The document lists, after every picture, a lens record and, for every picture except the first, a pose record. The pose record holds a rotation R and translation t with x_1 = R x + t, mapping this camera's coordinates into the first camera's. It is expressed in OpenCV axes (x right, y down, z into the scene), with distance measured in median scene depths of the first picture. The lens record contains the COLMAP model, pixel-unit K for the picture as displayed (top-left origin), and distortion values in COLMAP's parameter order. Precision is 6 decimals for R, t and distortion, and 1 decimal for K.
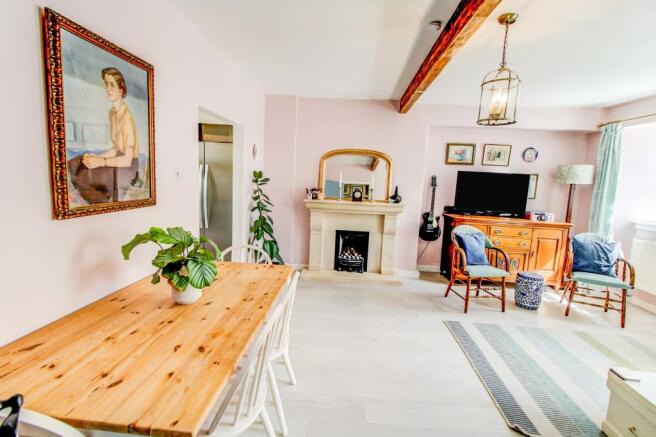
lens RADIAL K [[300.2, 0, 340.1], [0, 300.2, 212.7], [0, 0, 1]] dist [0.000182, -0.000587]
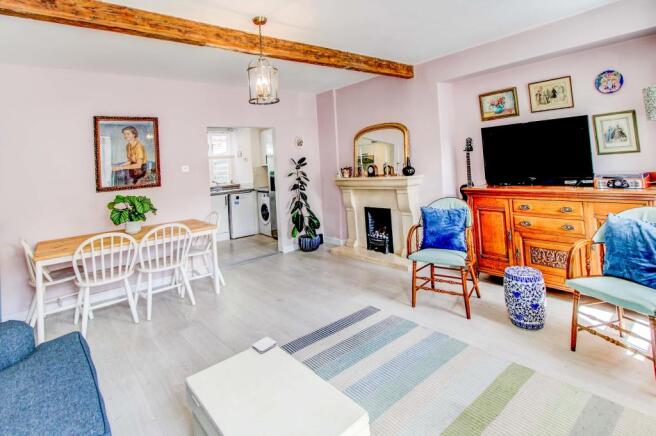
lens RADIAL K [[333.8, 0, 329.2], [0, 333.8, 148.2], [0, 0, 1]] dist [-0.036569, -0.000224]
pose [[0.684234, -0.126629, -0.718184, 0.717841], [0.018185, 0.987466, -0.156783, 0.035949], [0.729036, 0.094216, 0.677961, 0.145760]]
